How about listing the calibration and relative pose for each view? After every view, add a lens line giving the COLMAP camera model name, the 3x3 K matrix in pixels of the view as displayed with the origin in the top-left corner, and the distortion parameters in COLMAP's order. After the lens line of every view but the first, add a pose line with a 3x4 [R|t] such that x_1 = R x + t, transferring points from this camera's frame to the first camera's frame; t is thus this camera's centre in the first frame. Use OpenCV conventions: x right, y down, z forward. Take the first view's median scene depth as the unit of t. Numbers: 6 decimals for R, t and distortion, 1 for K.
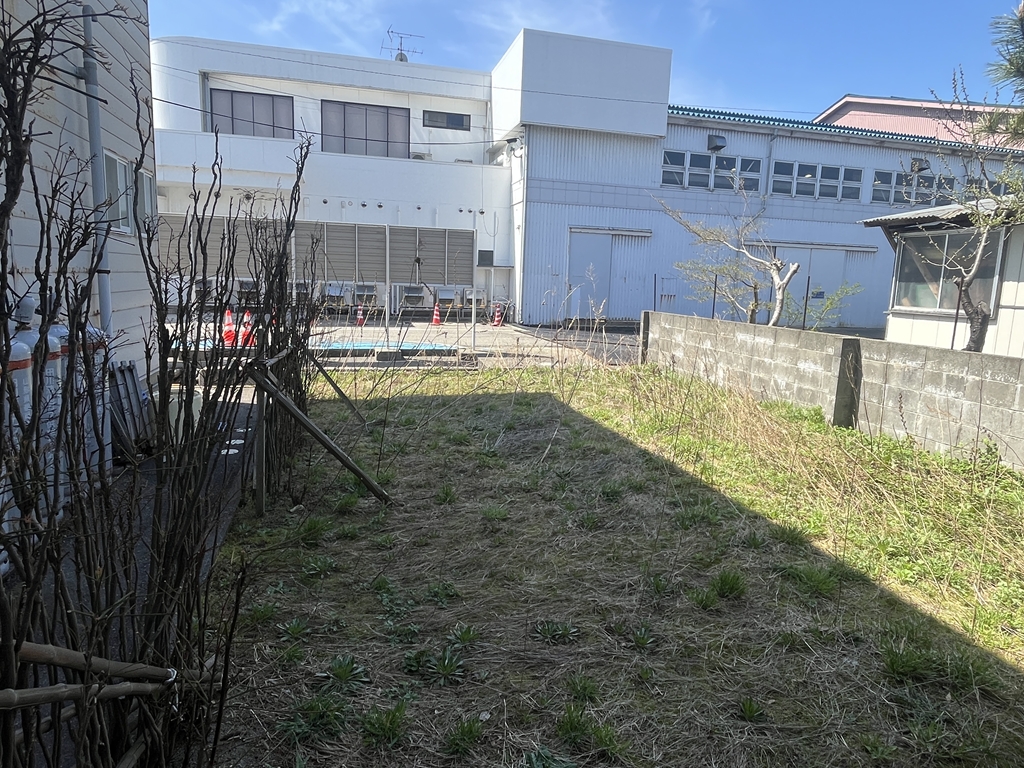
lens RADIAL K [[637.8, 0, 510.8], [0, 637.8, 379.5], [0, 0, 1]] dist [0.004644, -0.002048]
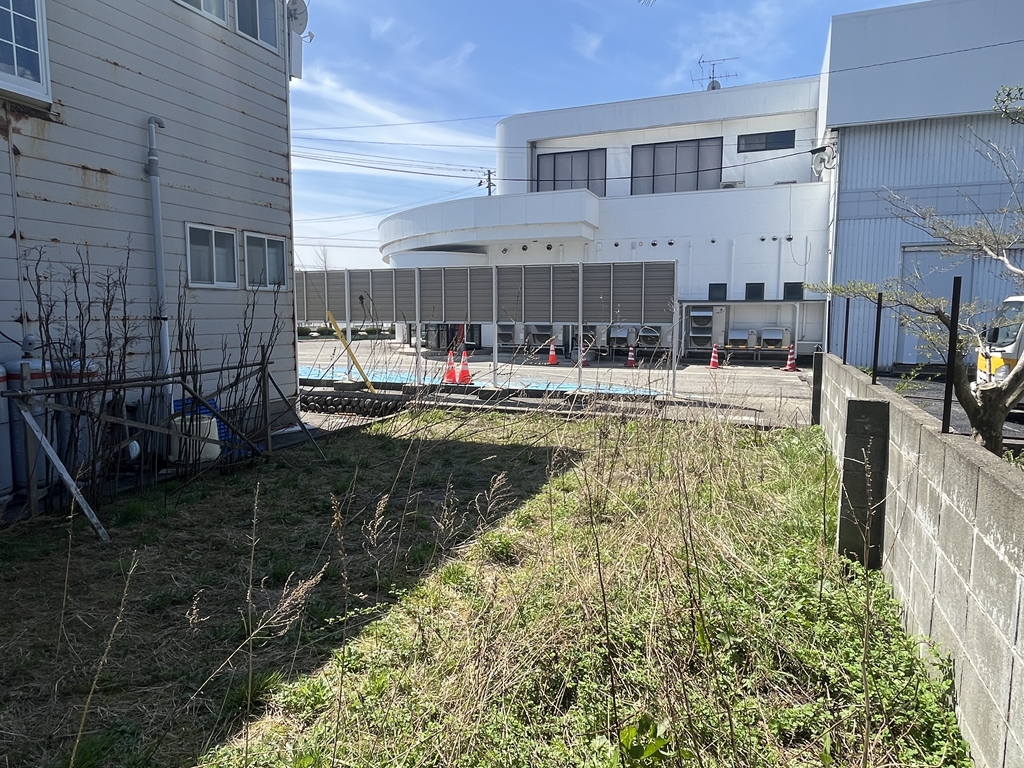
lens RADIAL K [[637.8, 0, 509.7], [0, 637.8, 380.9], [0, 0, 1]] dist [0.004644, -0.002048]
pose [[0.790895, 0.034584, -0.610974, 0.192619], [-0.073559, 0.996535, -0.038811, -0.011128], [0.607515, 0.075638, 0.790699, 0.110003]]
